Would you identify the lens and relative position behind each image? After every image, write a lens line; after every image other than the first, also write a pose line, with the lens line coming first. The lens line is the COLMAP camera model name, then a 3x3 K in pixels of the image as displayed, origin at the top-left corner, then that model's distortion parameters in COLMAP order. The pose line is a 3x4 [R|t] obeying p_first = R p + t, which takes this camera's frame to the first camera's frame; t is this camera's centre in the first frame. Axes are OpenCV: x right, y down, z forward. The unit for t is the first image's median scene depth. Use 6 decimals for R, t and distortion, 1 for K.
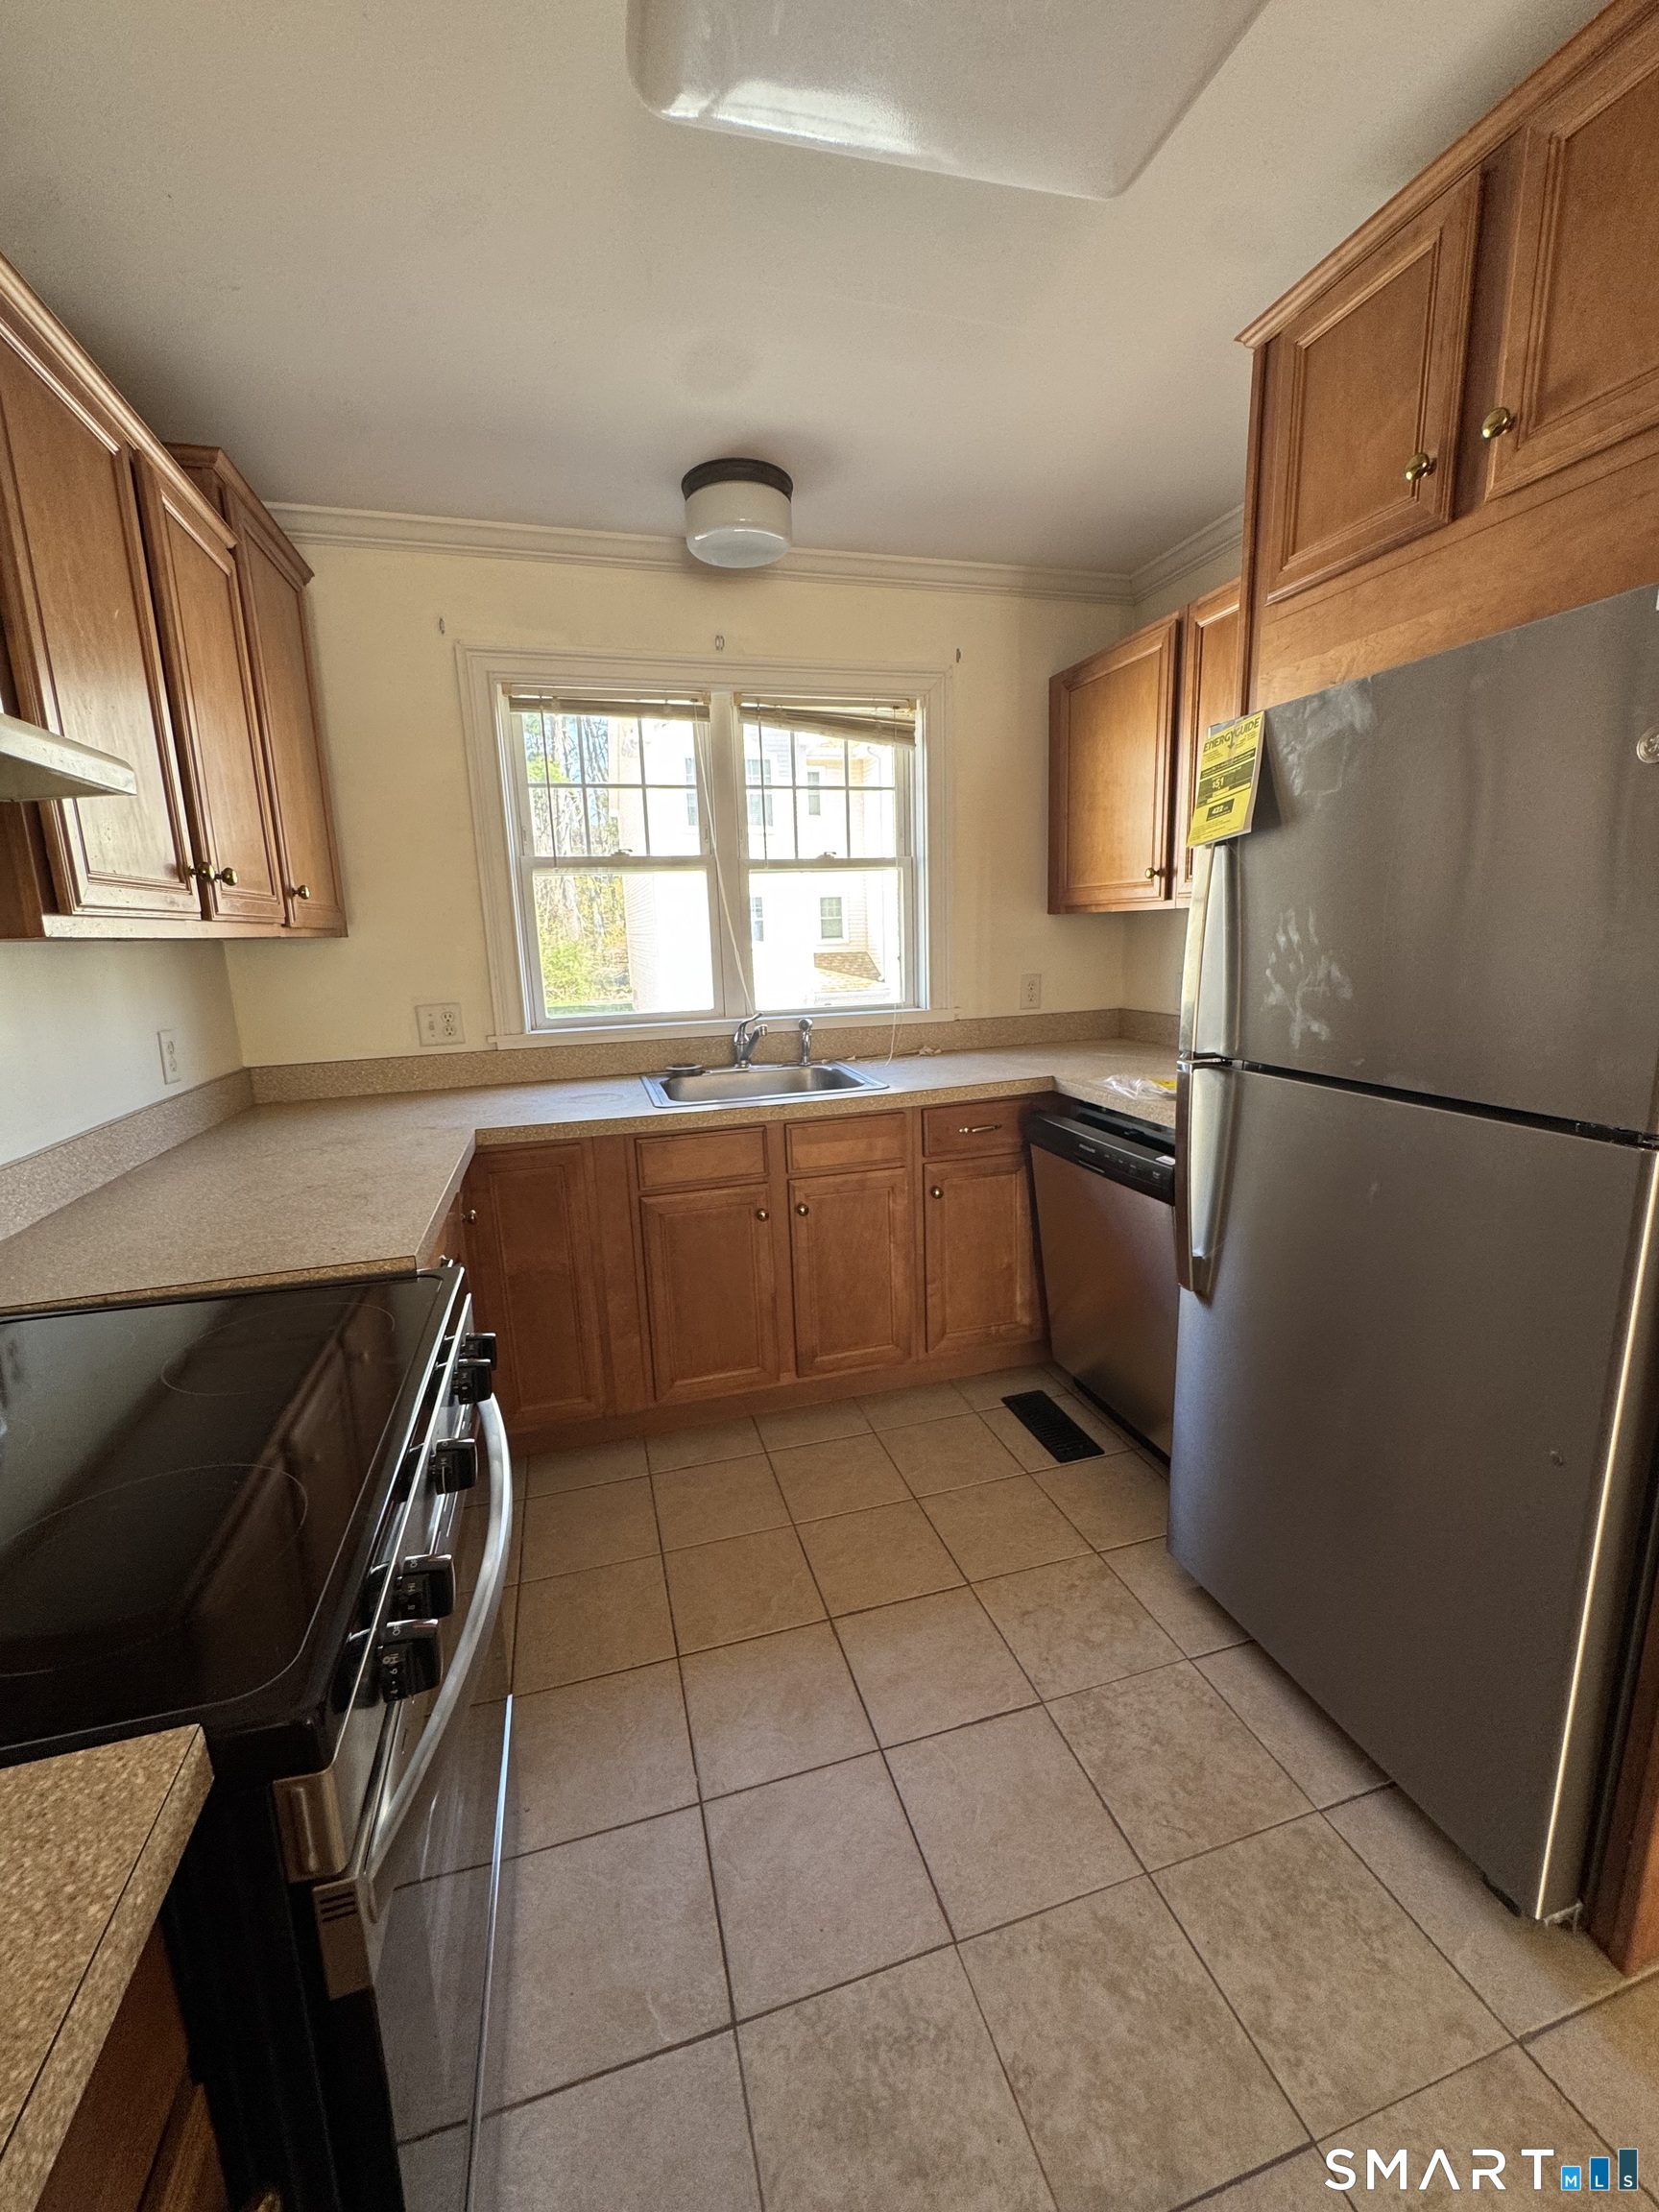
lens RADIAL K [[889.1, 0, 828.7], [0, 889.1, 1110.6], [0, 0, 1]] dist [-0.005087, 0.000169]
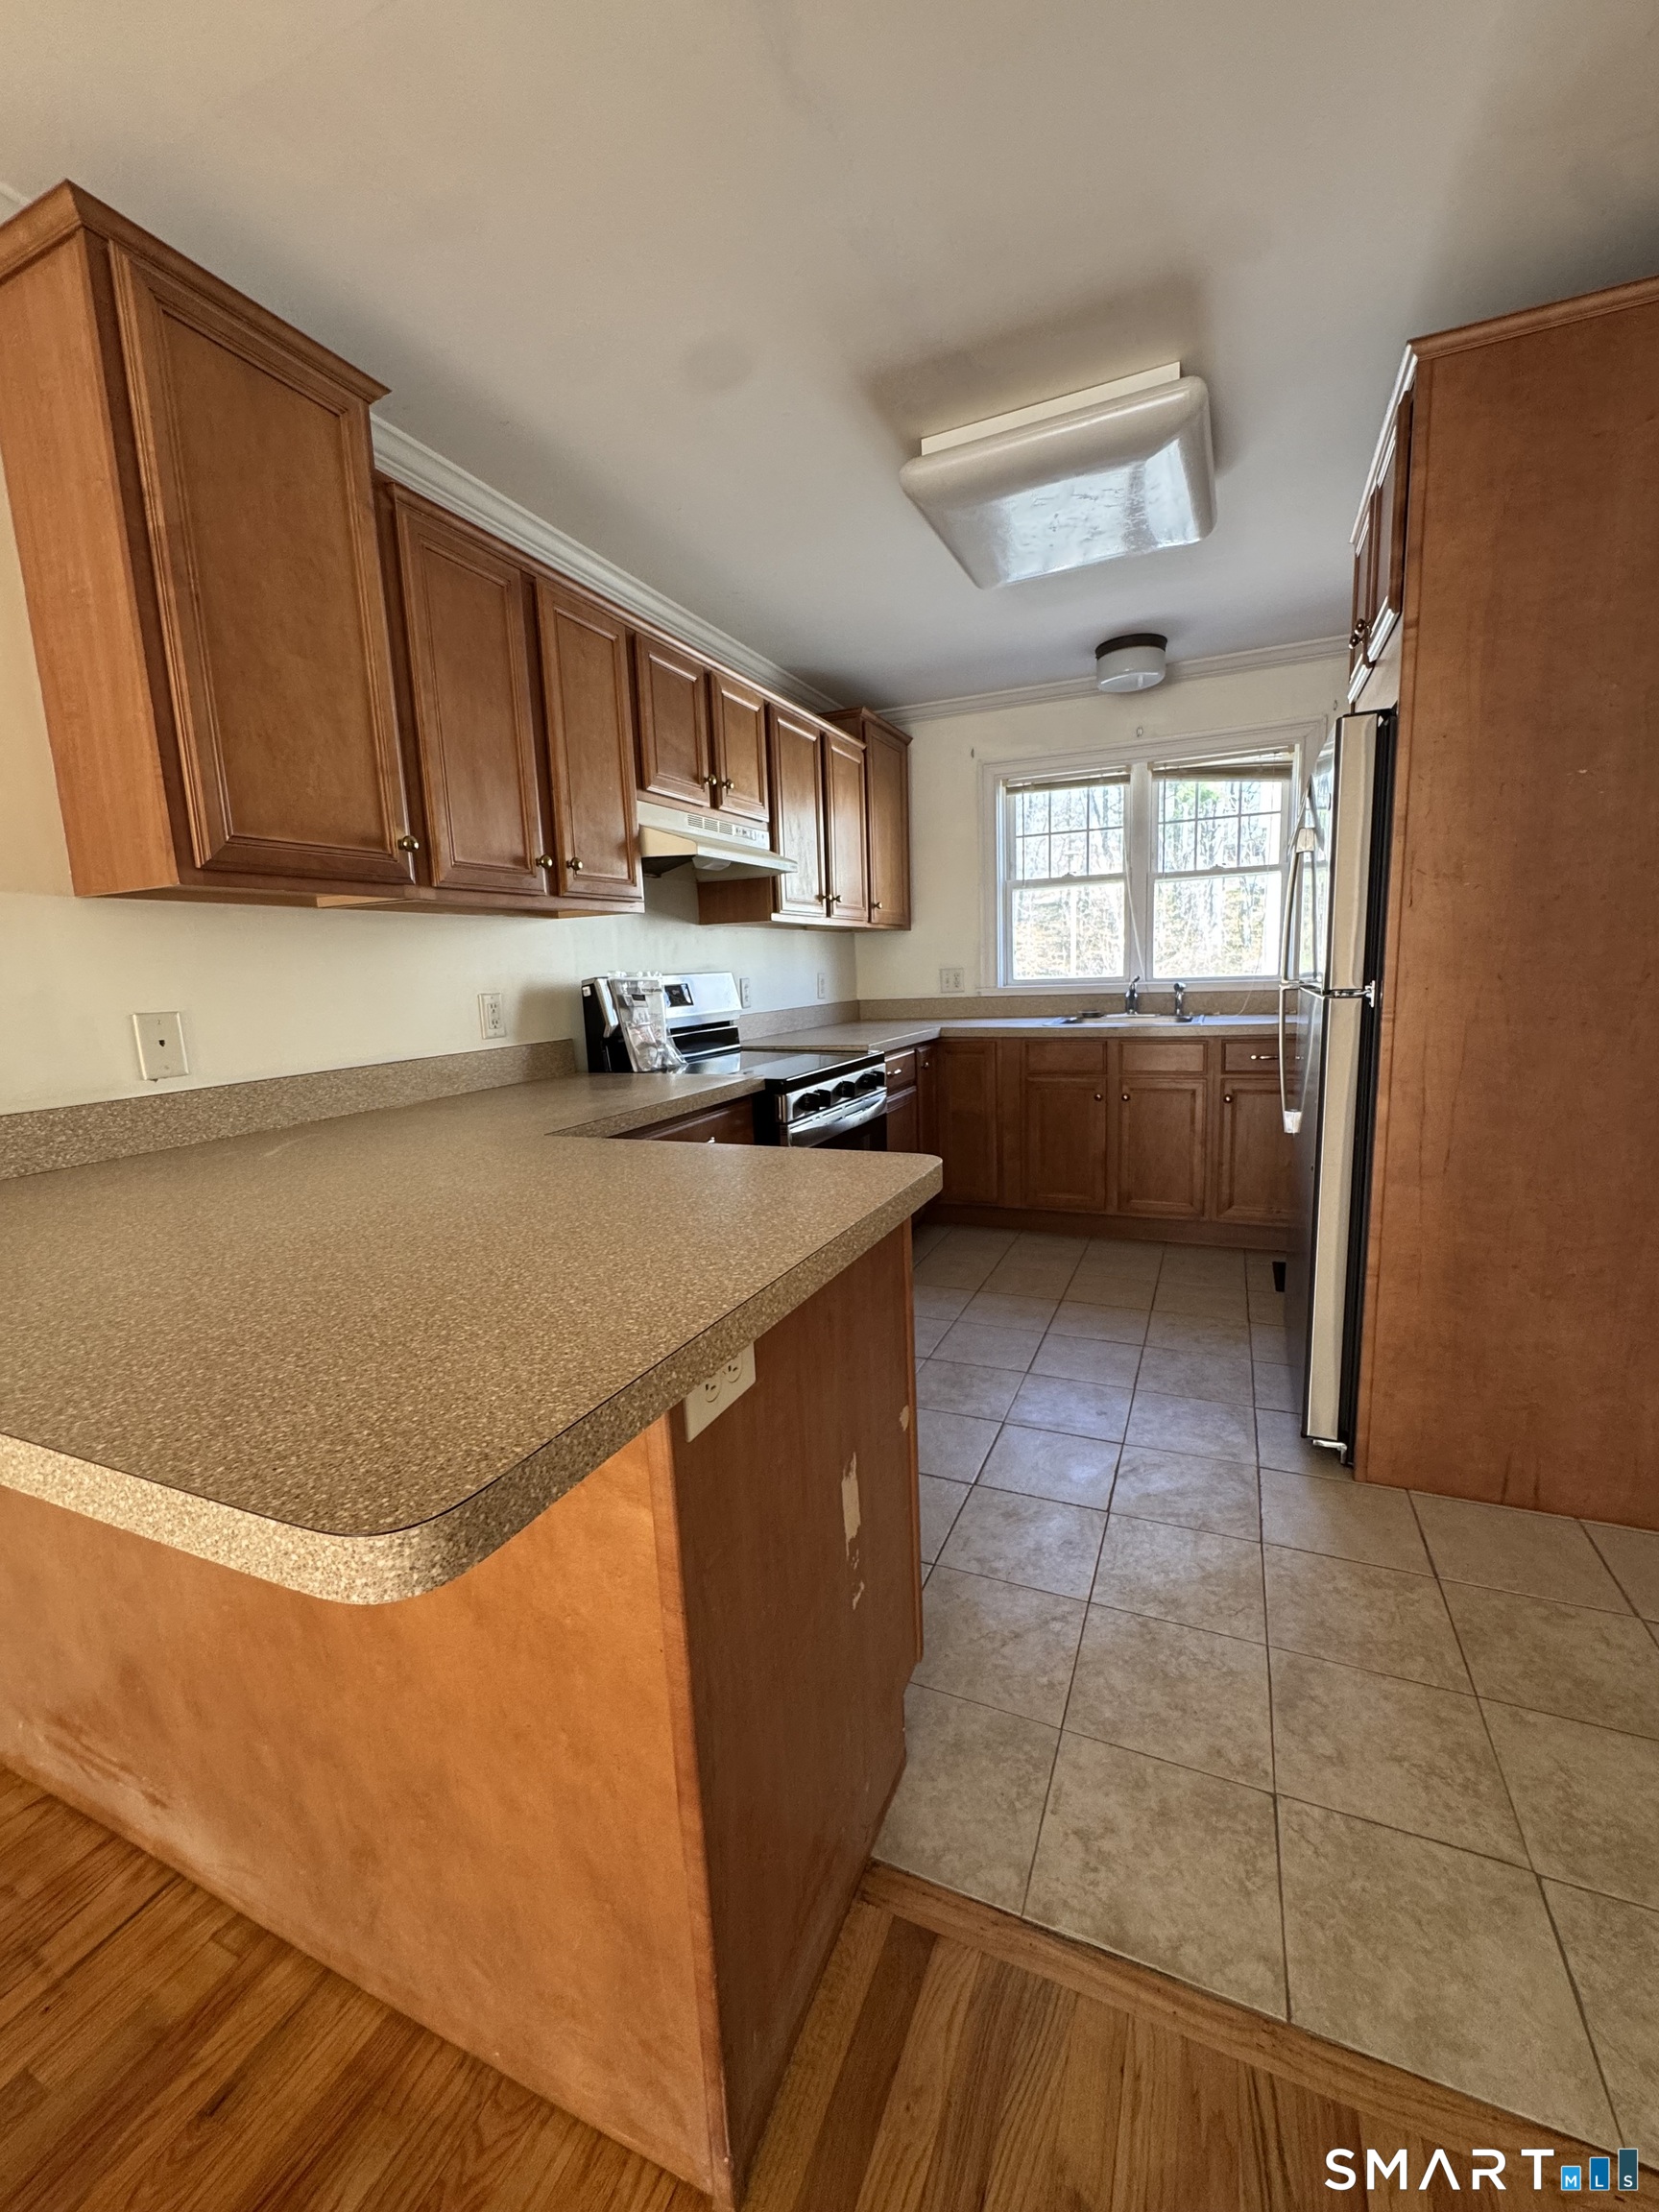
lens RADIAL K [[889.1, 0, 828.7], [0, 889.1, 1110.6], [0, 0, 1]] dist [-0.005087, 0.000169]
pose [[0.762962, 0.105438, -0.637787, 0.535934], [-0.117332, 0.992808, 0.023770, 0.149352], [0.635707, 0.056697, 0.769846, -0.495078]]
